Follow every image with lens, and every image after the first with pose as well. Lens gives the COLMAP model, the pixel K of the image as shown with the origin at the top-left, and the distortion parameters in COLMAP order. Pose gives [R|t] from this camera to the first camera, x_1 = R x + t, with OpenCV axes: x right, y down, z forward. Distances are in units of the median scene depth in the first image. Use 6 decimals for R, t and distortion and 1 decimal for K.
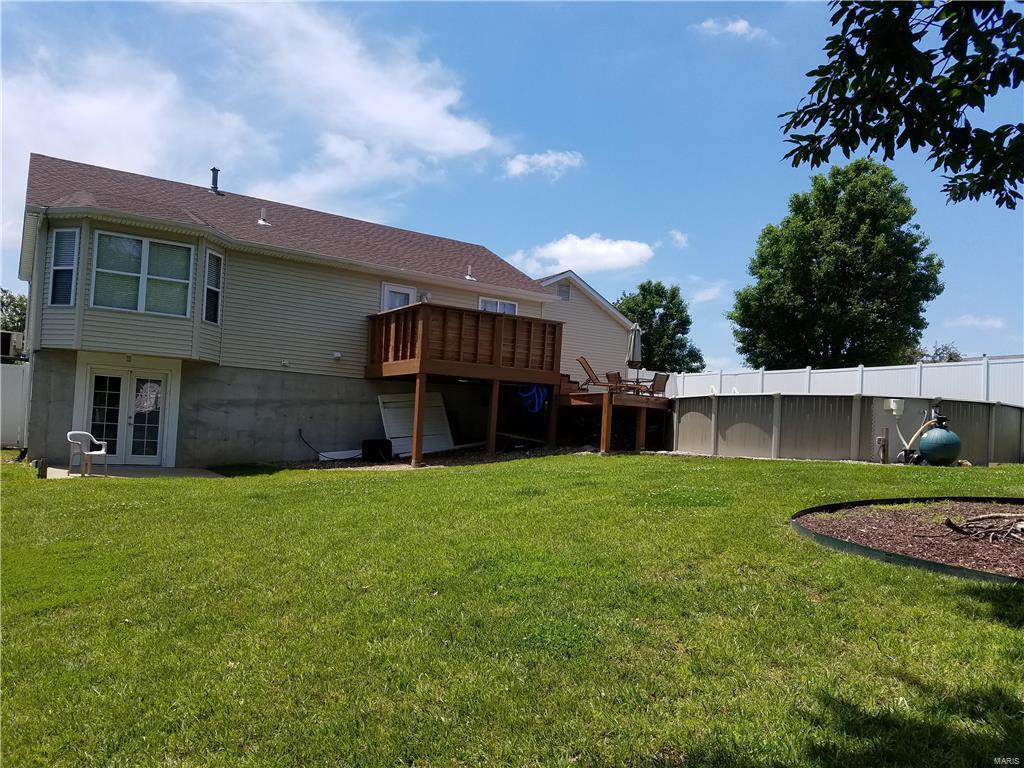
lens RADIAL K [[792.0, 0, 512.0], [0, 792.0, 384.0], [0, 0, 1]] dist [0.053140, -0.118845]
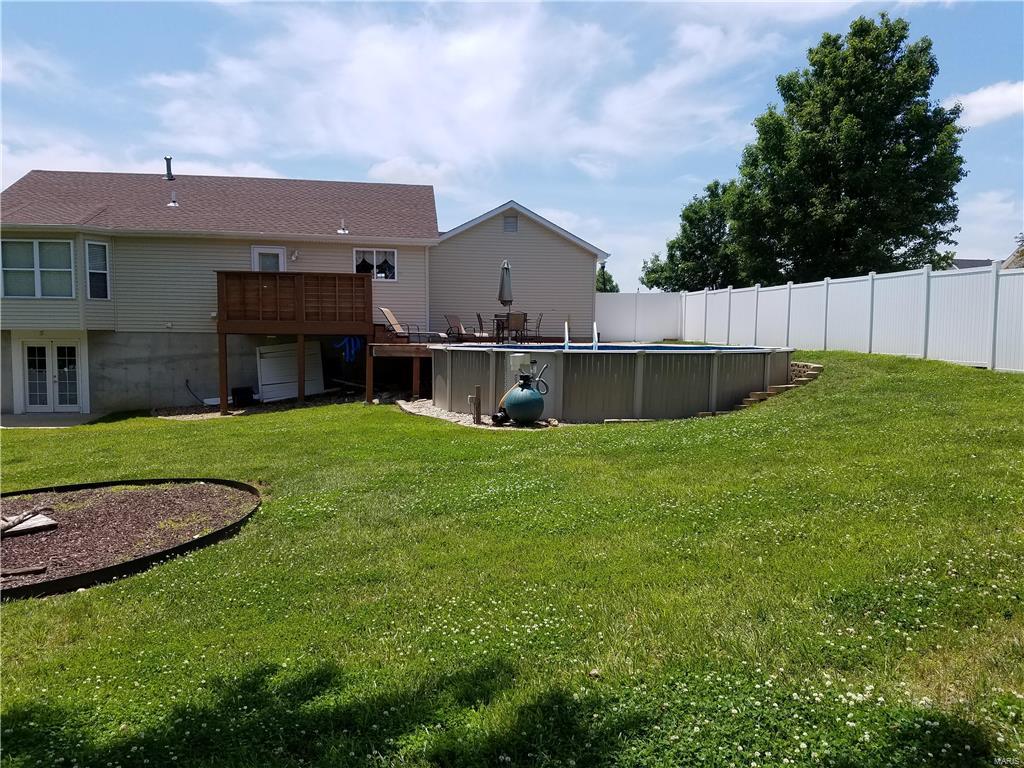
lens RADIAL K [[792.0, 0, 512.0], [0, 792.0, 384.0], [0, 0, 1]] dist [0.053140, -0.118845]
pose [[0.899007, -0.011934, -0.437772, 0.732678], [0.065222, 0.992129, 0.106894, -0.034920], [0.433050, -0.124651, 0.892709, 0.141945]]
